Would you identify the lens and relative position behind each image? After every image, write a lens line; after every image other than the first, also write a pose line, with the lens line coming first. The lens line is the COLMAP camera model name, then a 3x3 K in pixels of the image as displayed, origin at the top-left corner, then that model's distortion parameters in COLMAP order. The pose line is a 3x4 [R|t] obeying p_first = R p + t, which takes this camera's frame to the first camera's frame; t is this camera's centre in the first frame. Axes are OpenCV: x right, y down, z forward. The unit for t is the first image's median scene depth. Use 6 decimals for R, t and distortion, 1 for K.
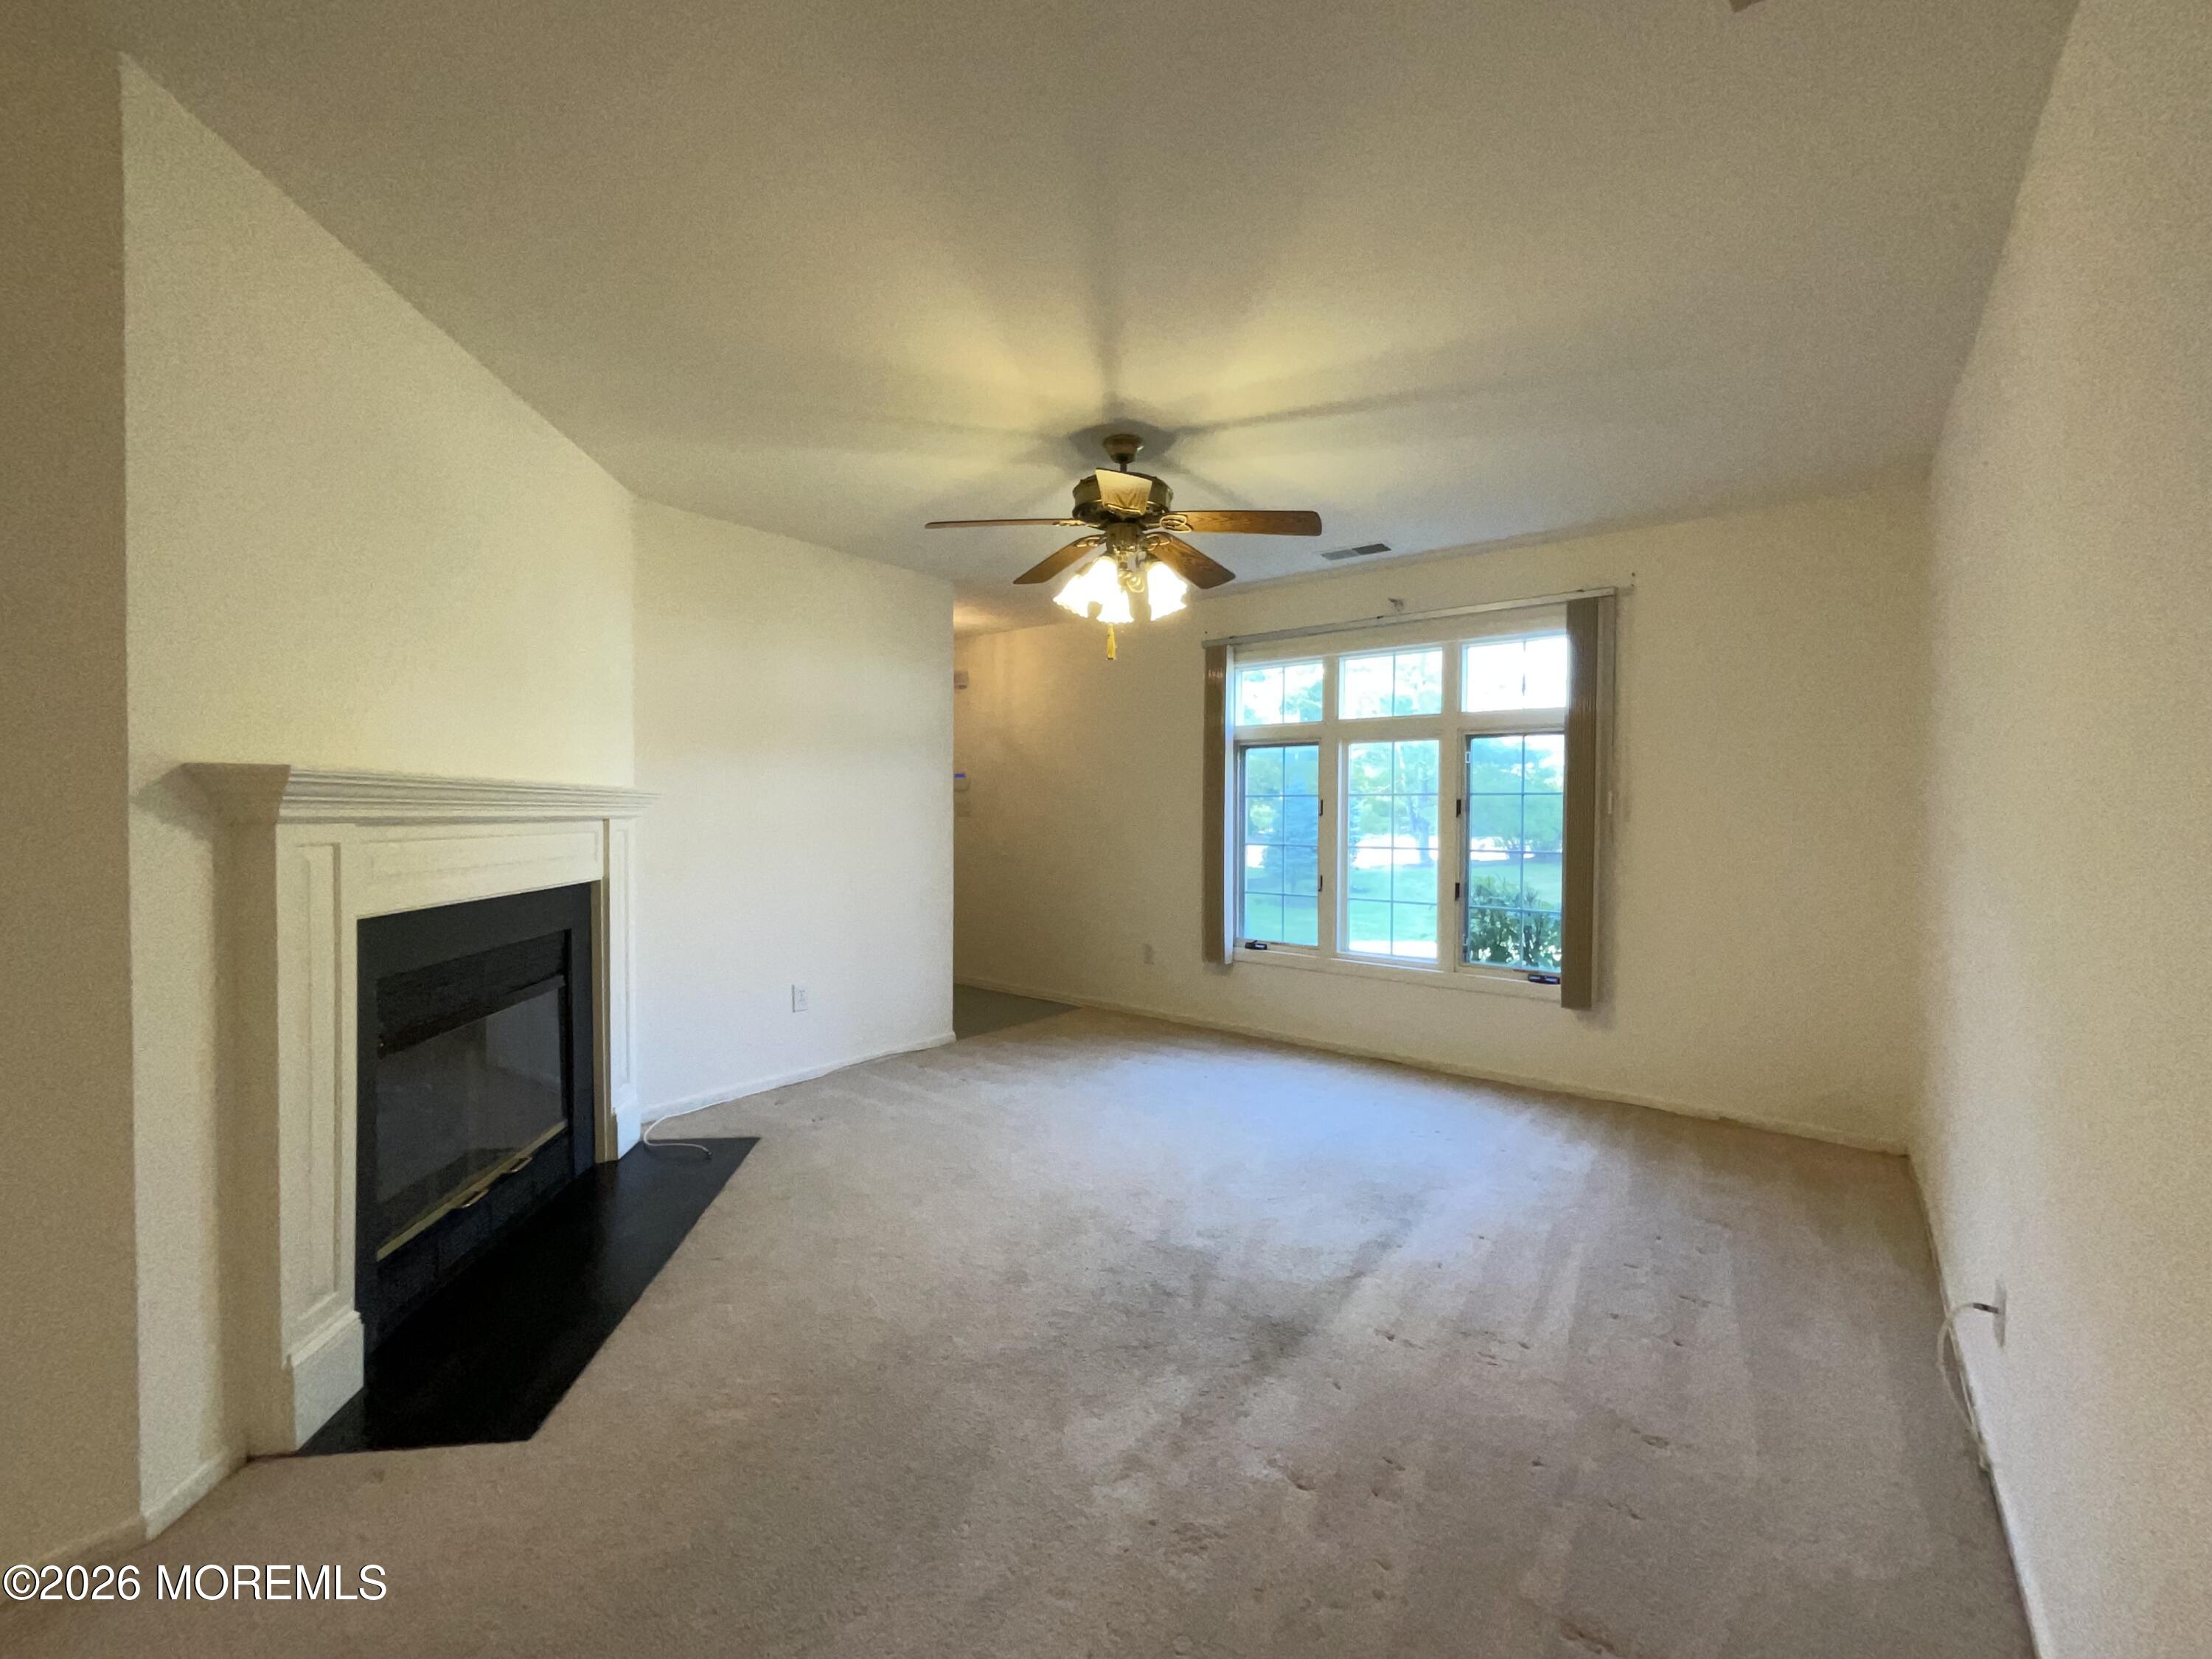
lens RADIAL K [[895.5, 0, 1106.0], [0, 895.5, 829.5], [0, 0, 1]] dist [0.000316, 0.000495]
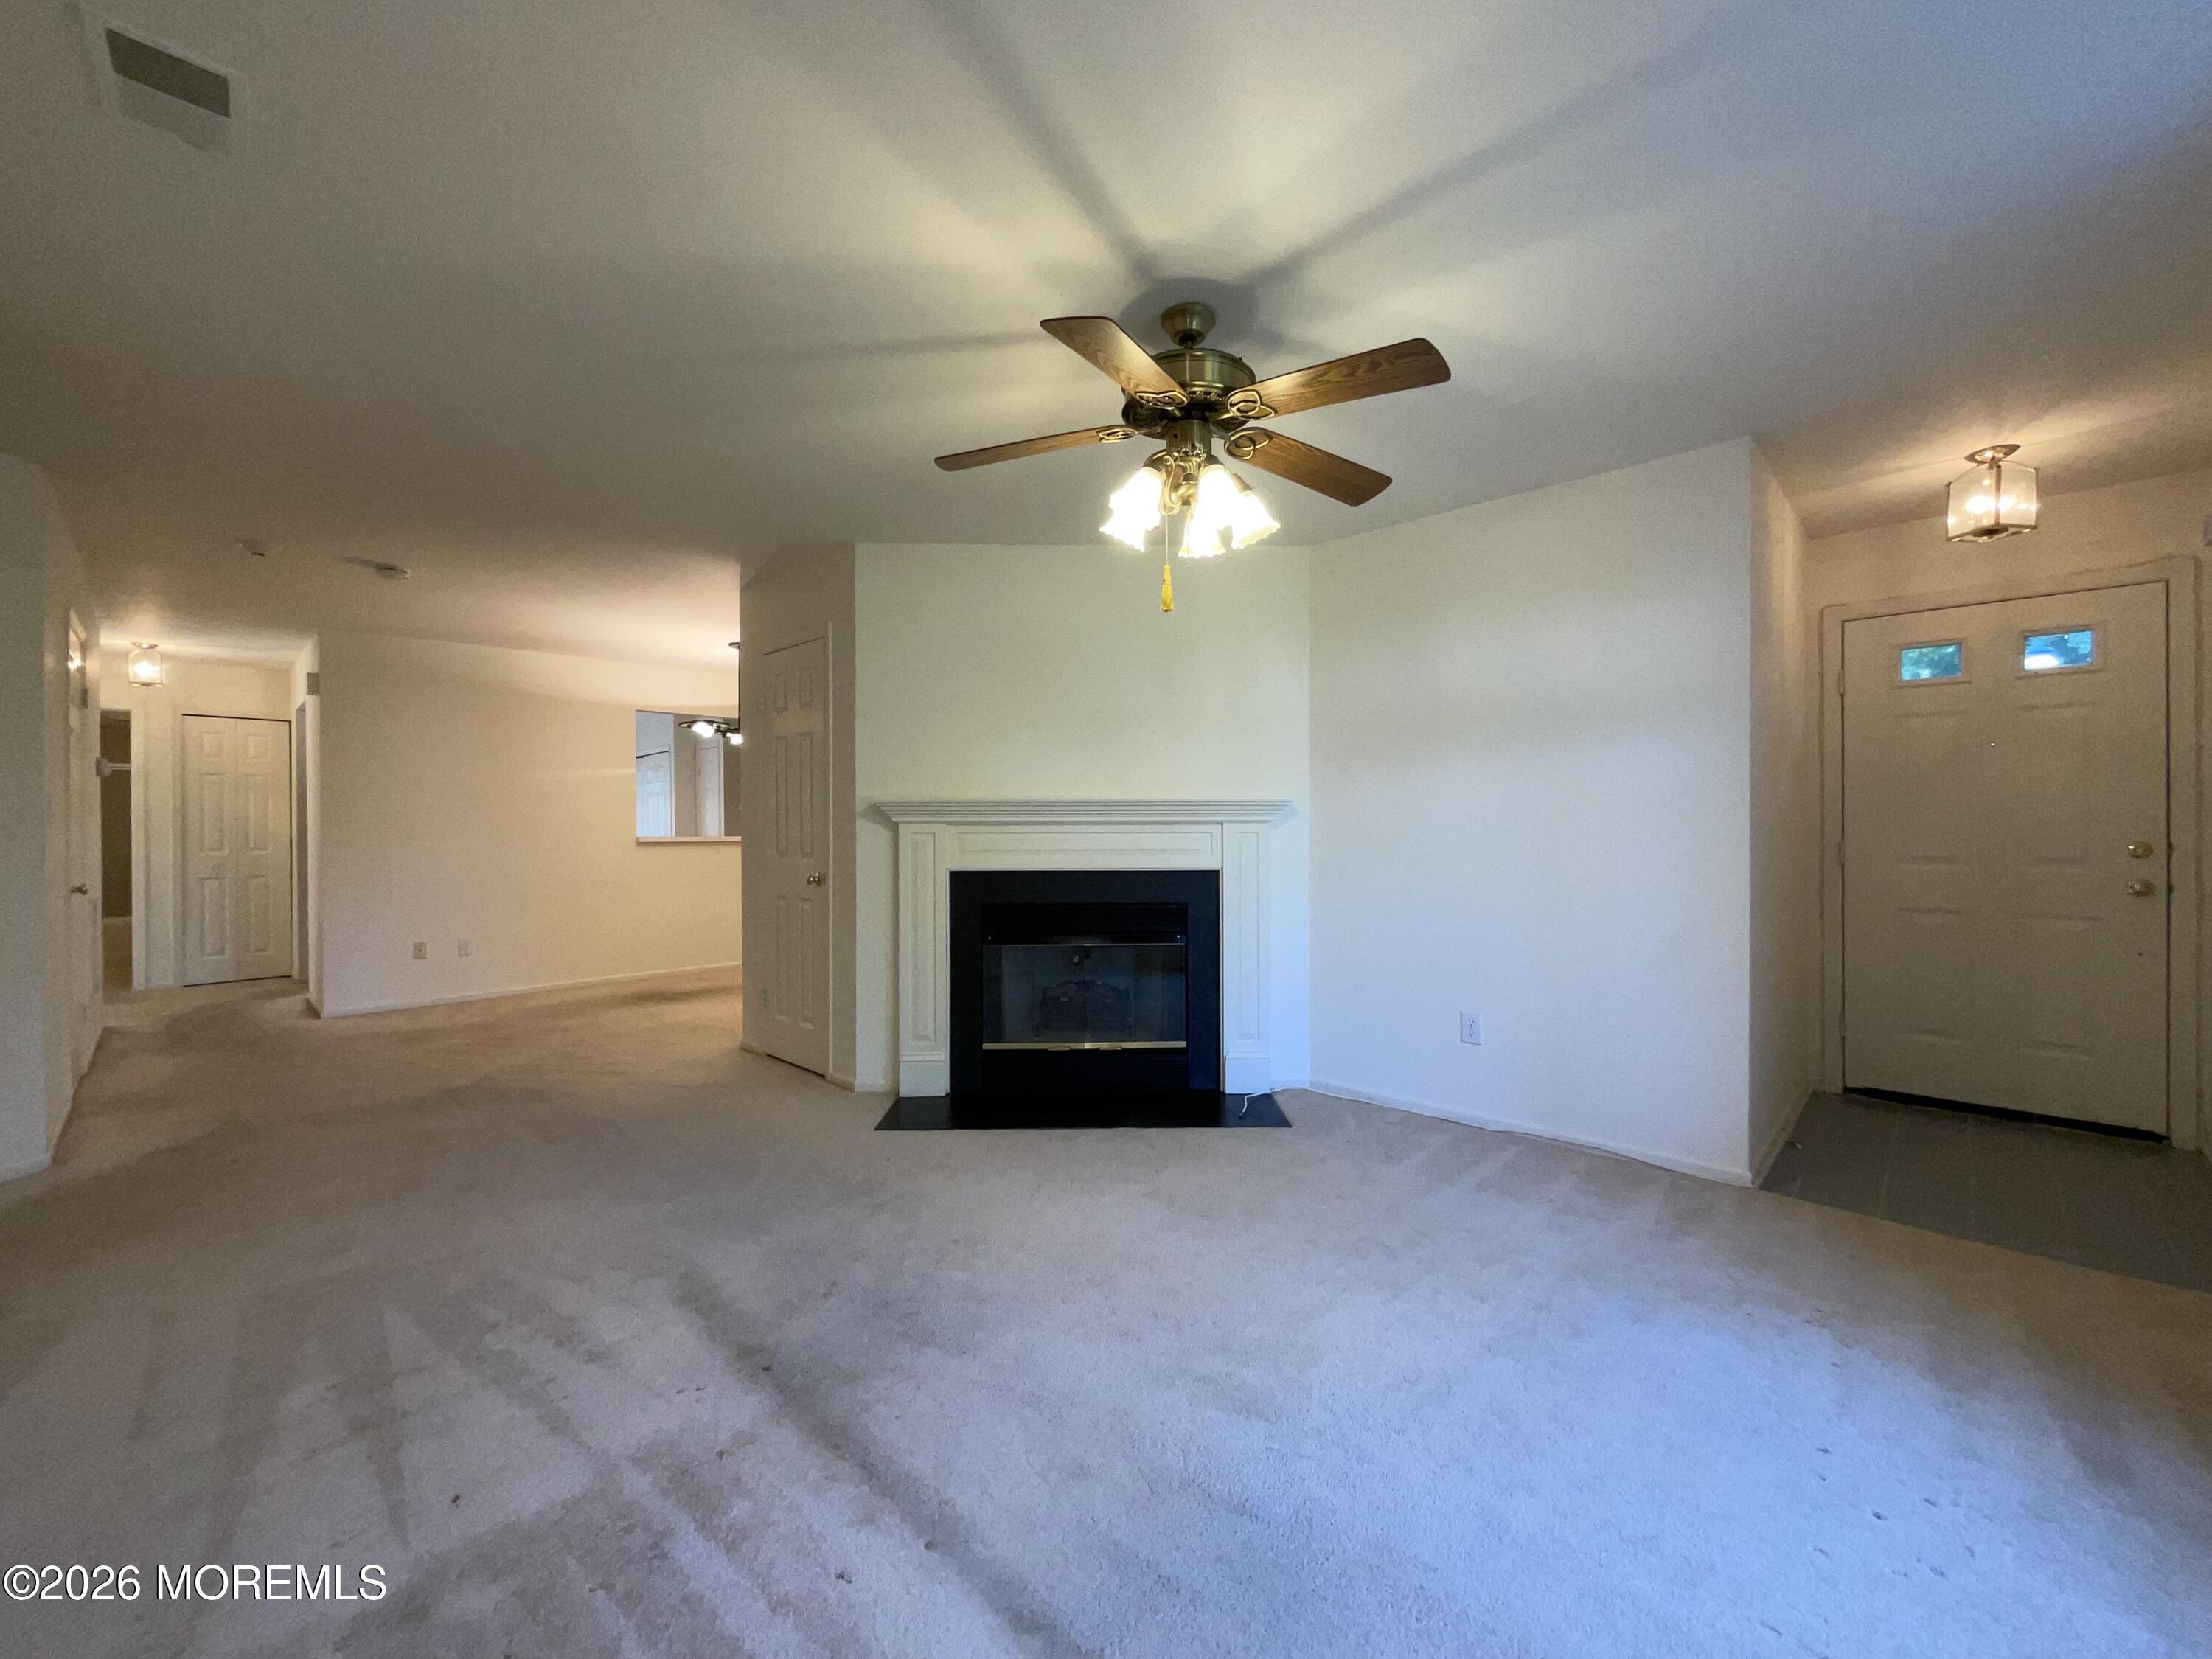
lens RADIAL K [[899.1, 0, 1103.1], [0, 899.1, 834.5], [0, 0, 1]] dist [-0.000960, -0.000154]
pose [[-0.096709, 0.001214, -0.995312, 0.742771], [-0.015351, 0.999878, 0.002711, 0.003902], [0.995194, 0.015541, -0.096678, 0.959675]]
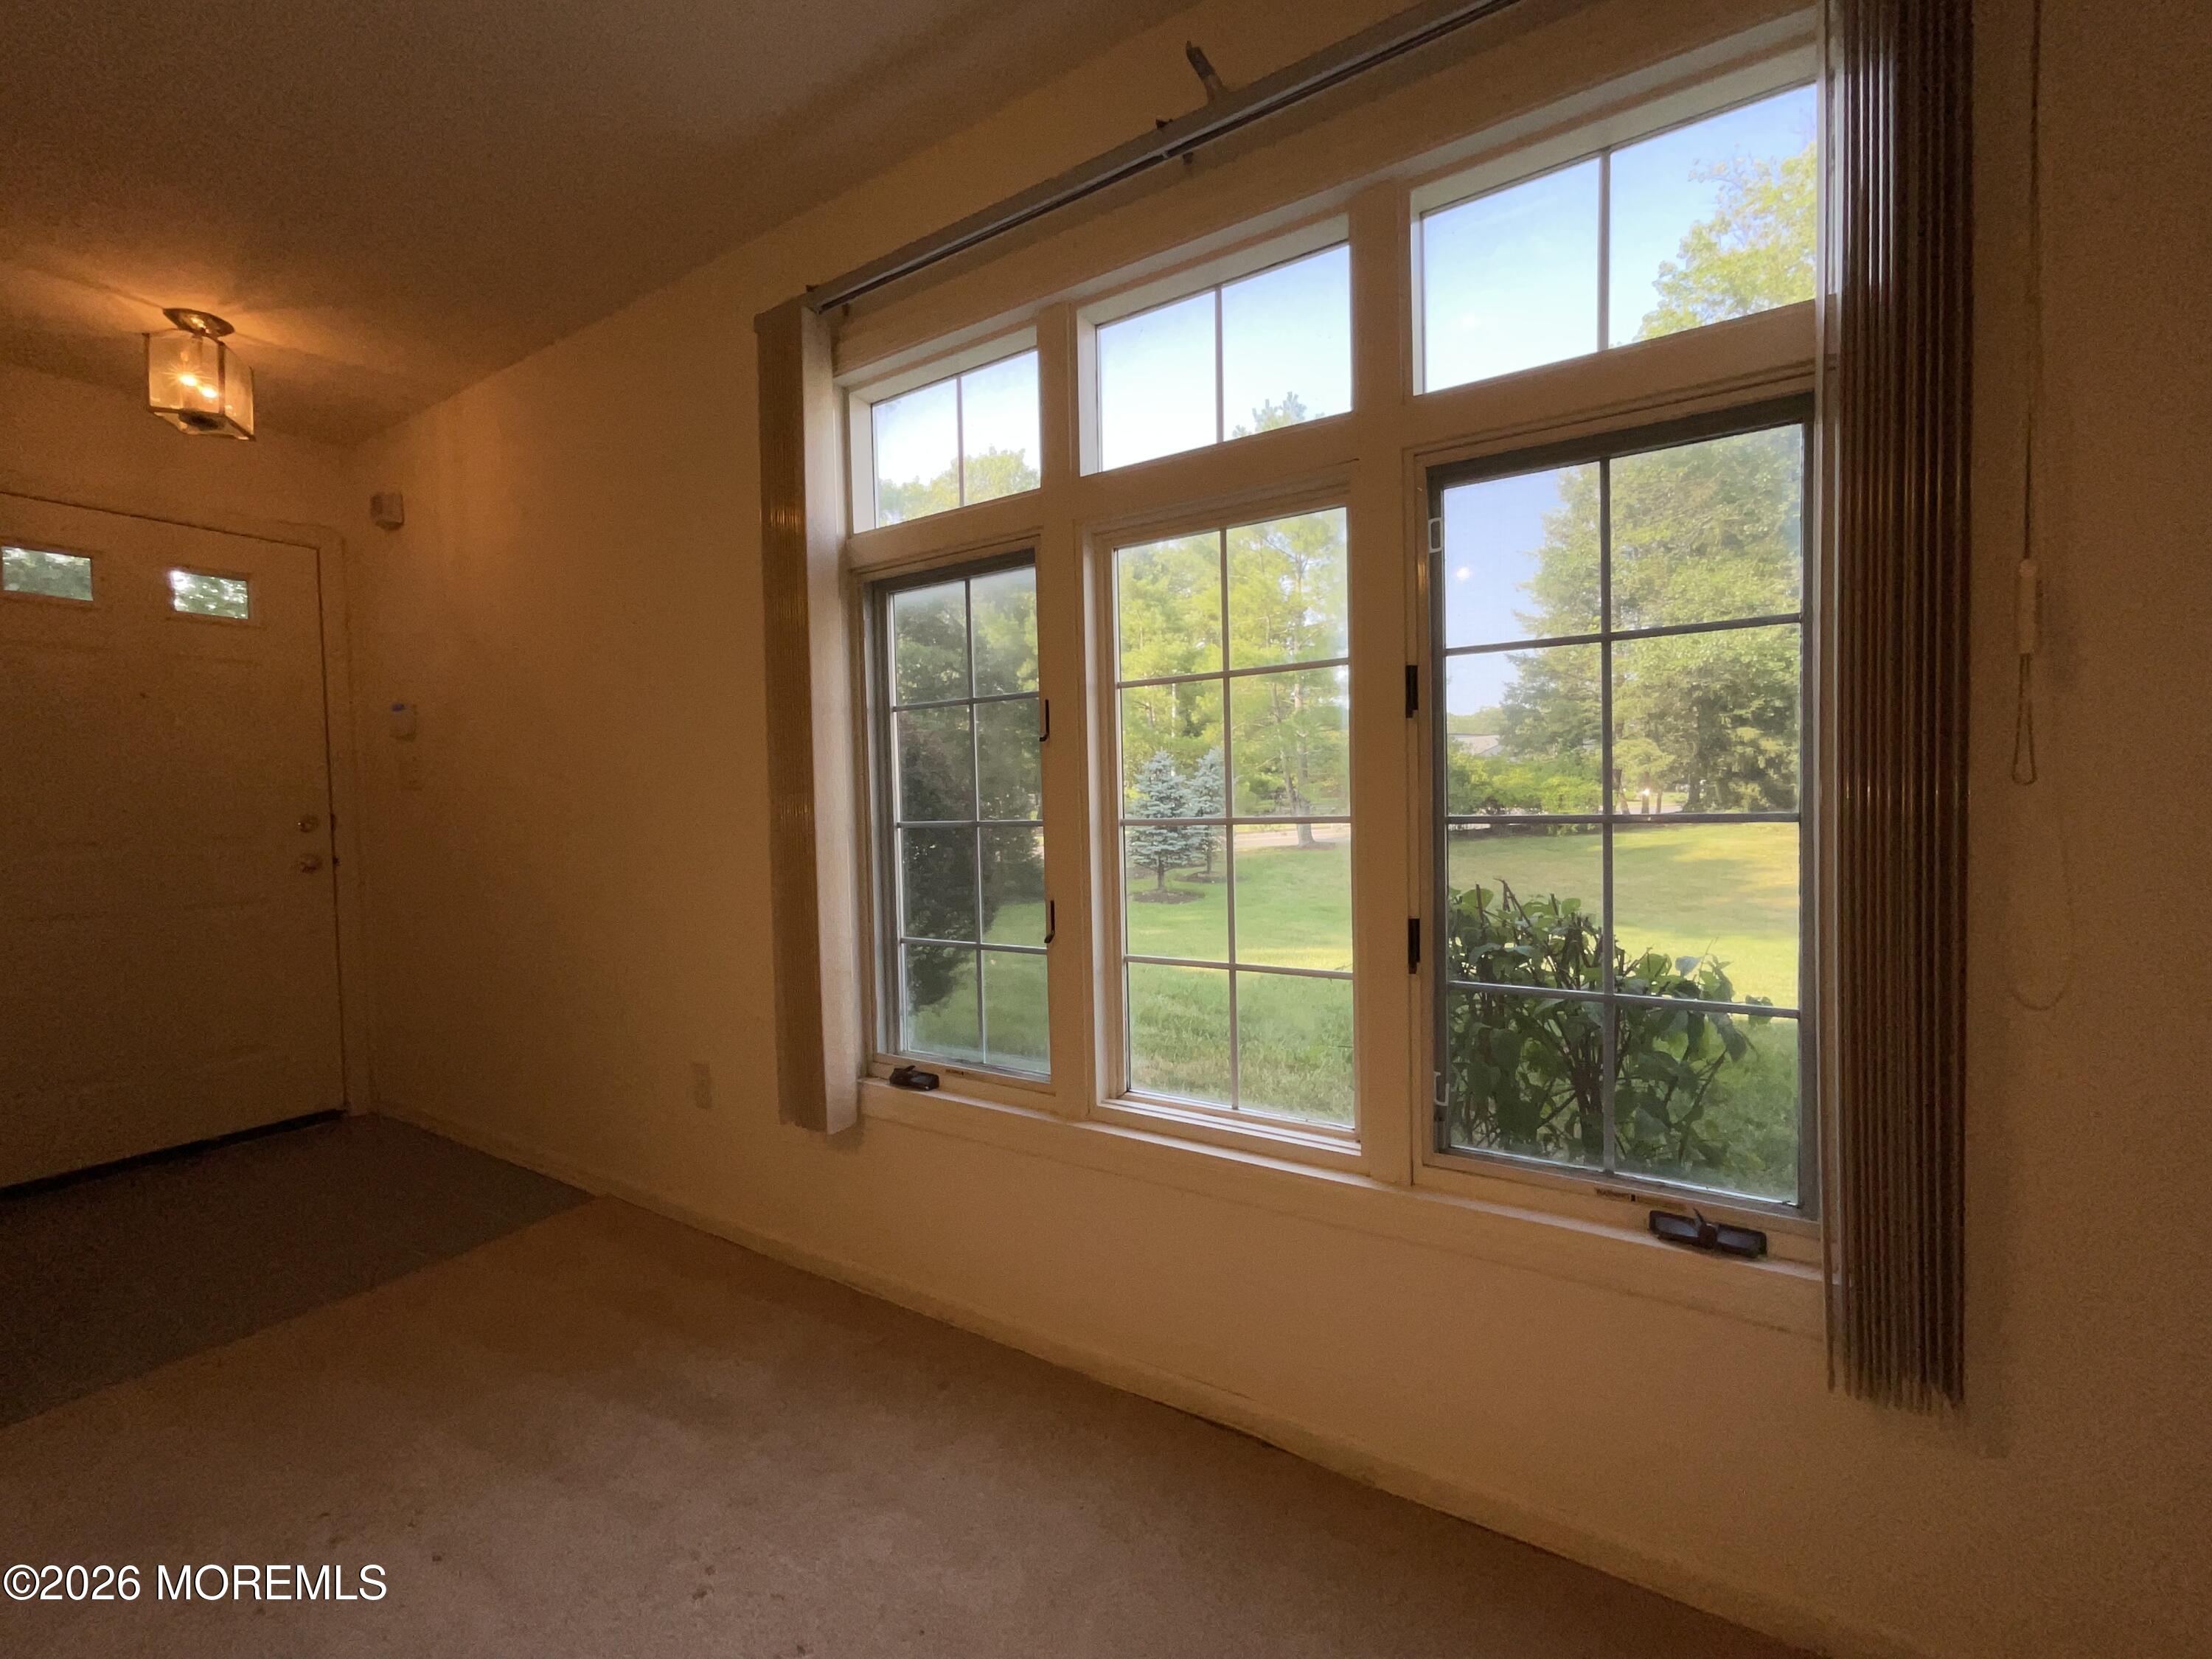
lens RADIAL K [[895.5, 0, 1106.0], [0, 895.5, 829.5], [0, 0, 1]] dist [0.000316, 0.000495]
pose [[0.992051, -0.030326, 0.122128, 0.333860], [0.029005, 0.999500, 0.012580, 0.026272], [-0.122449, -0.008938, 0.992435, 0.955247]]
